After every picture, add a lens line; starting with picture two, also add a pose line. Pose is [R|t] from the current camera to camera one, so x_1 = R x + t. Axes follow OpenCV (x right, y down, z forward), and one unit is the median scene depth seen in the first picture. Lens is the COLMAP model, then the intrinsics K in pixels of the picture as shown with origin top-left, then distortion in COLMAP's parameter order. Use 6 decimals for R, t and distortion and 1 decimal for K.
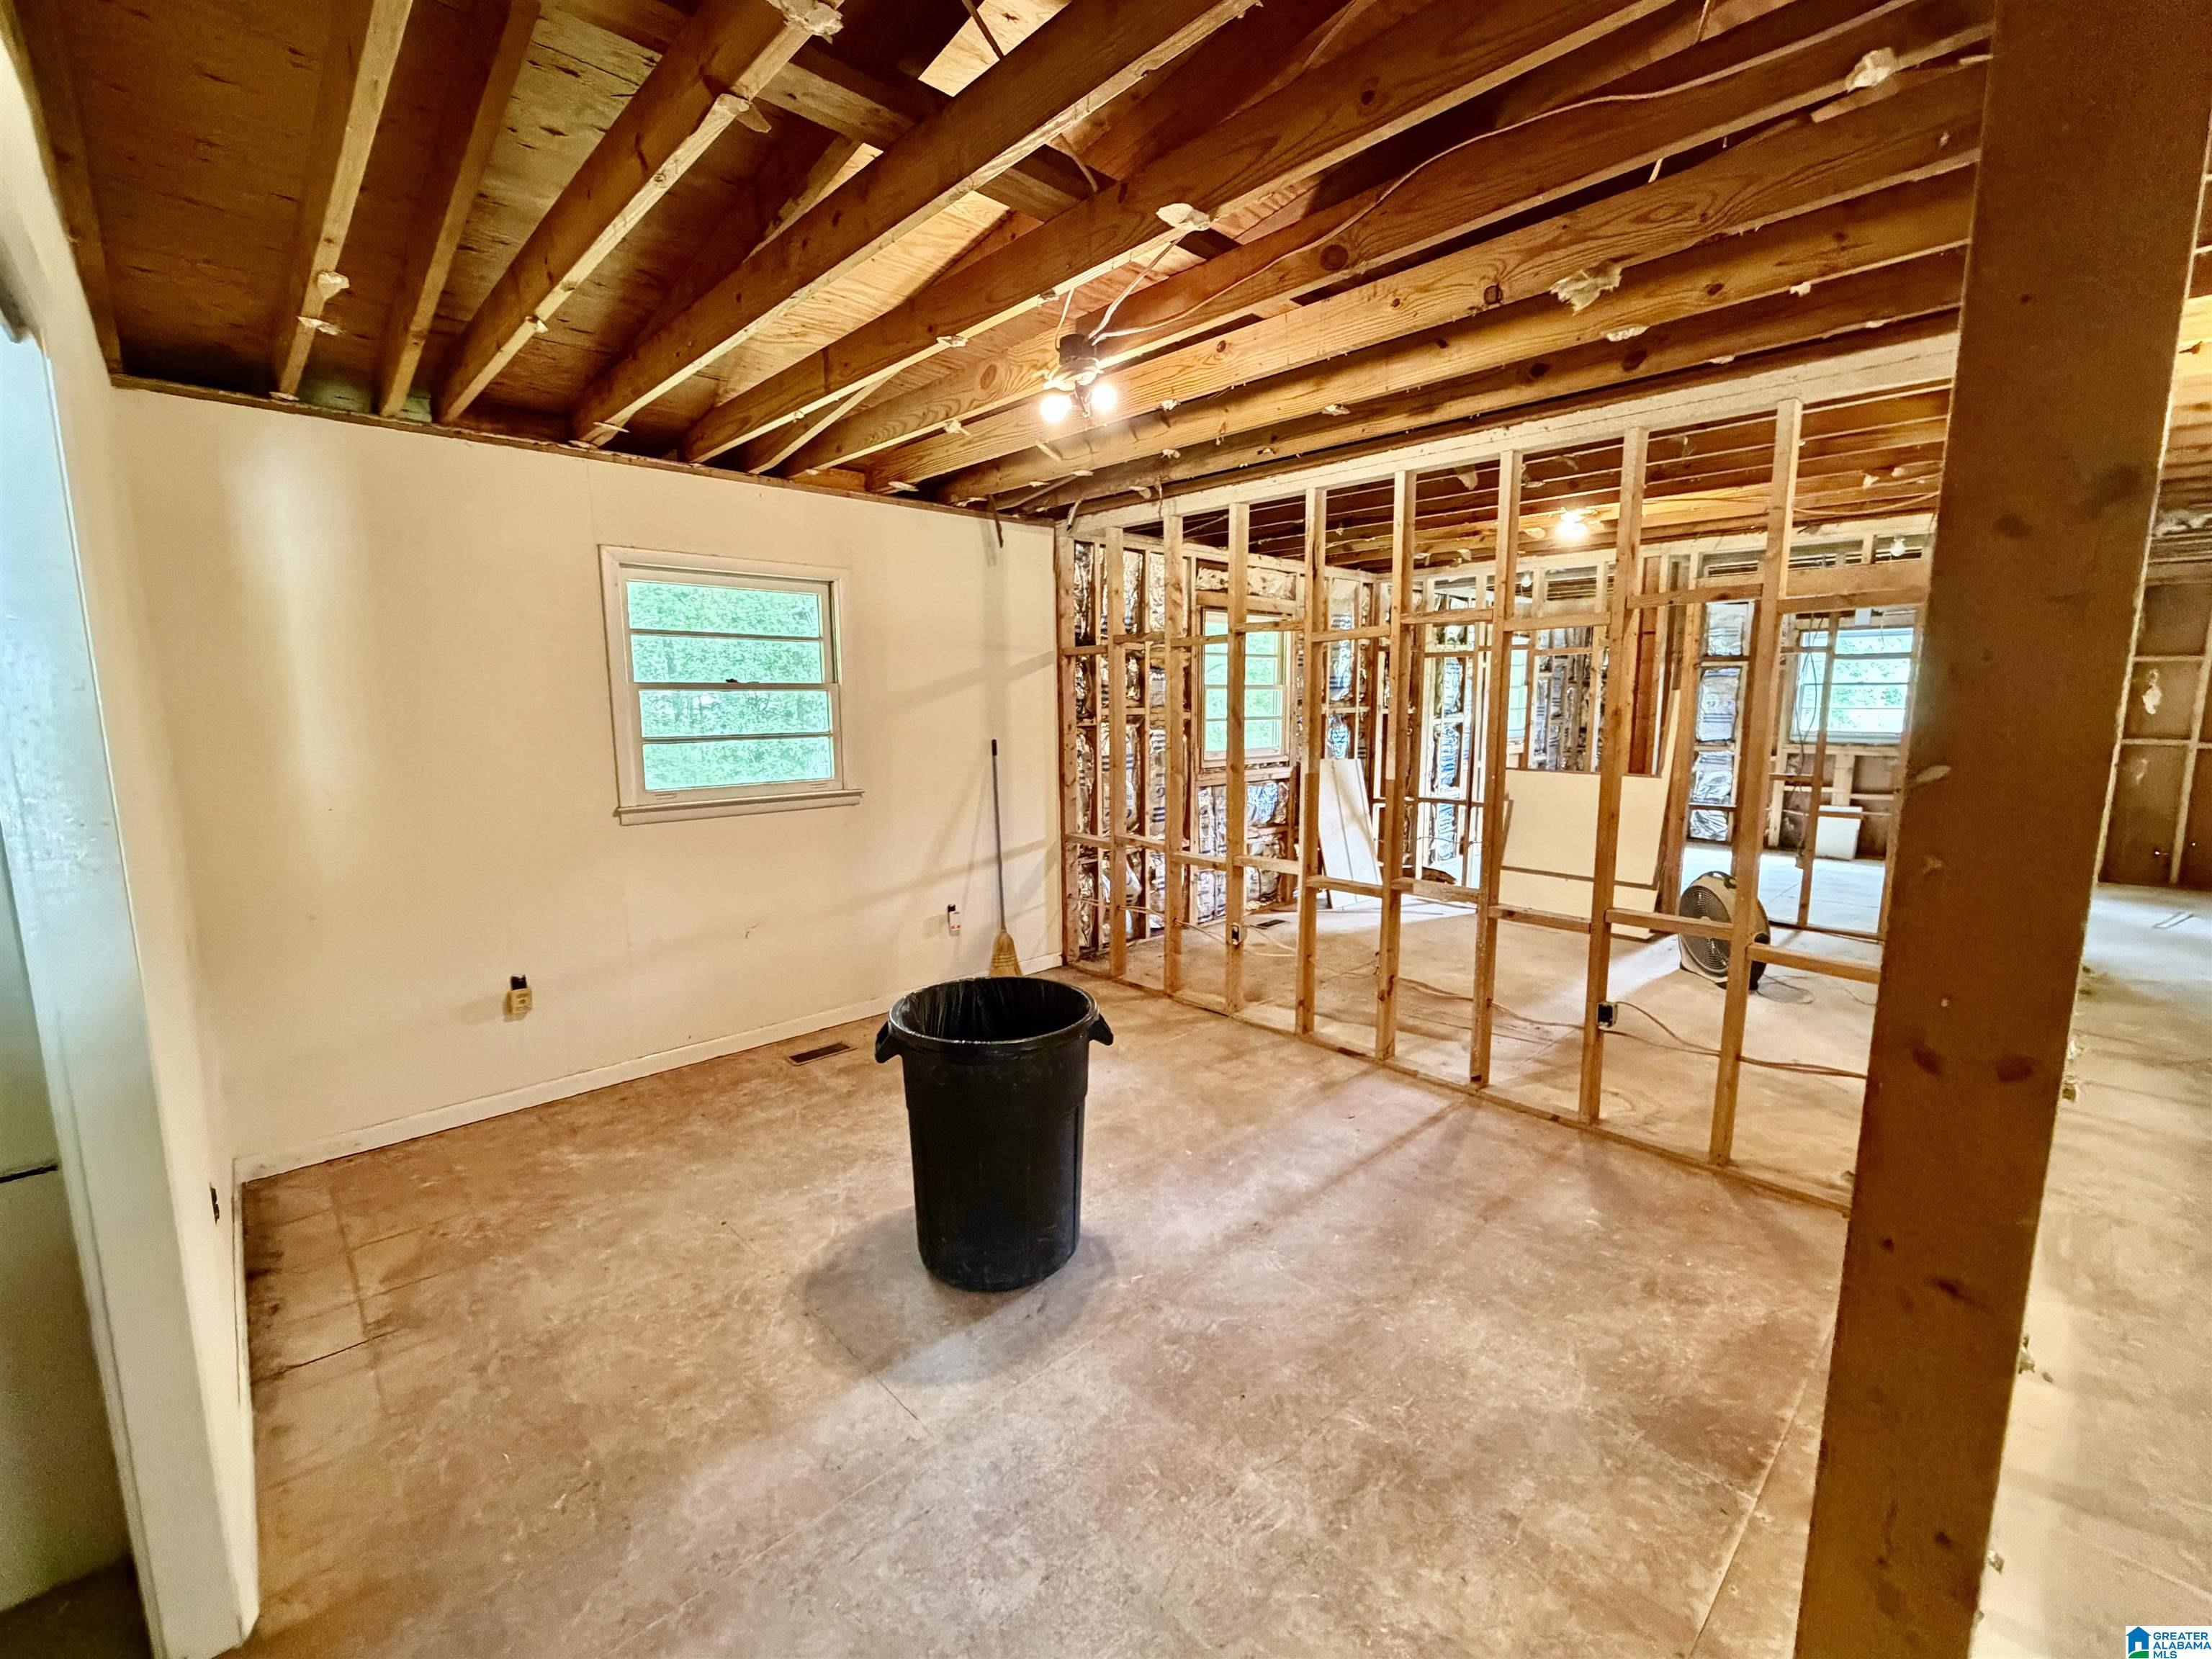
lens RADIAL K [[885.5, 0, 1101.6], [0, 885.5, 824.0], [0, 0, 1]] dist [0.001432, 0.000135]
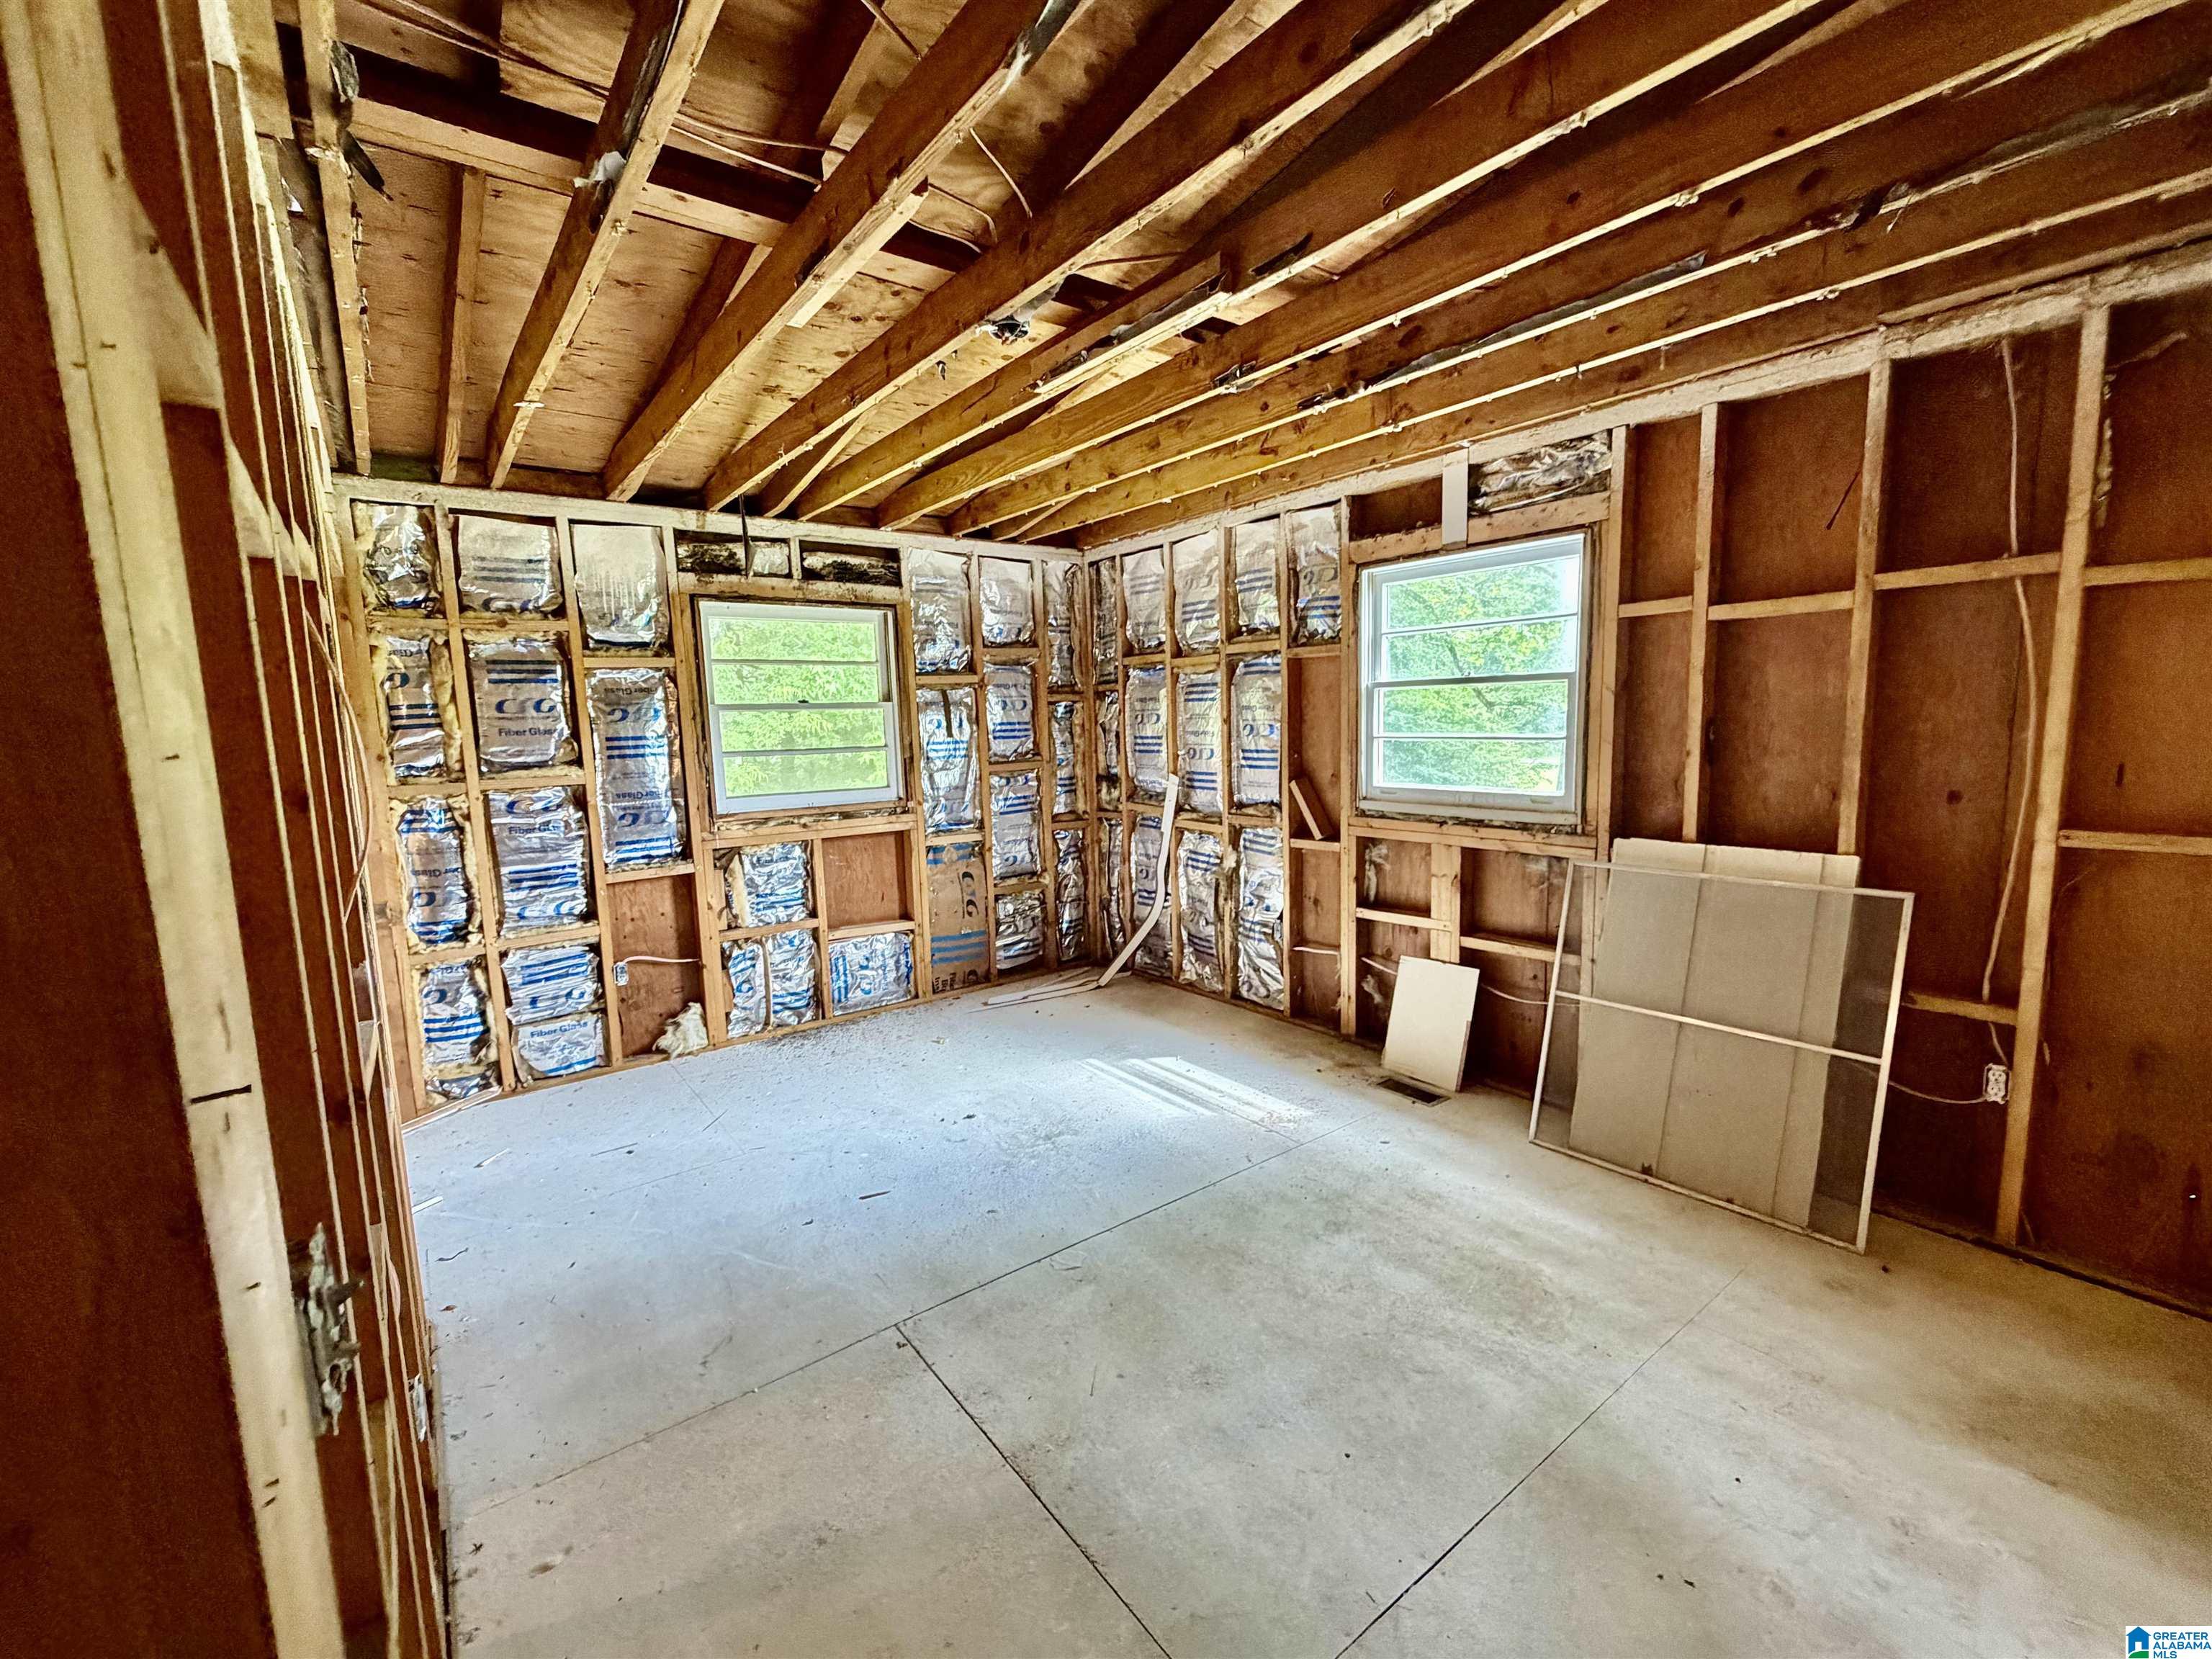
lens RADIAL K [[917.2, 0, 1040.8], [0, 917.2, 844.3], [0, 0, 1]] dist [-0.008590, -0.000027]
pose [[0.995052, -0.009061, -0.098939, 1.277592], [0.008446, 0.999942, -0.006631, -0.145197], [0.098994, 0.005763, 0.995071, 0.995070]]
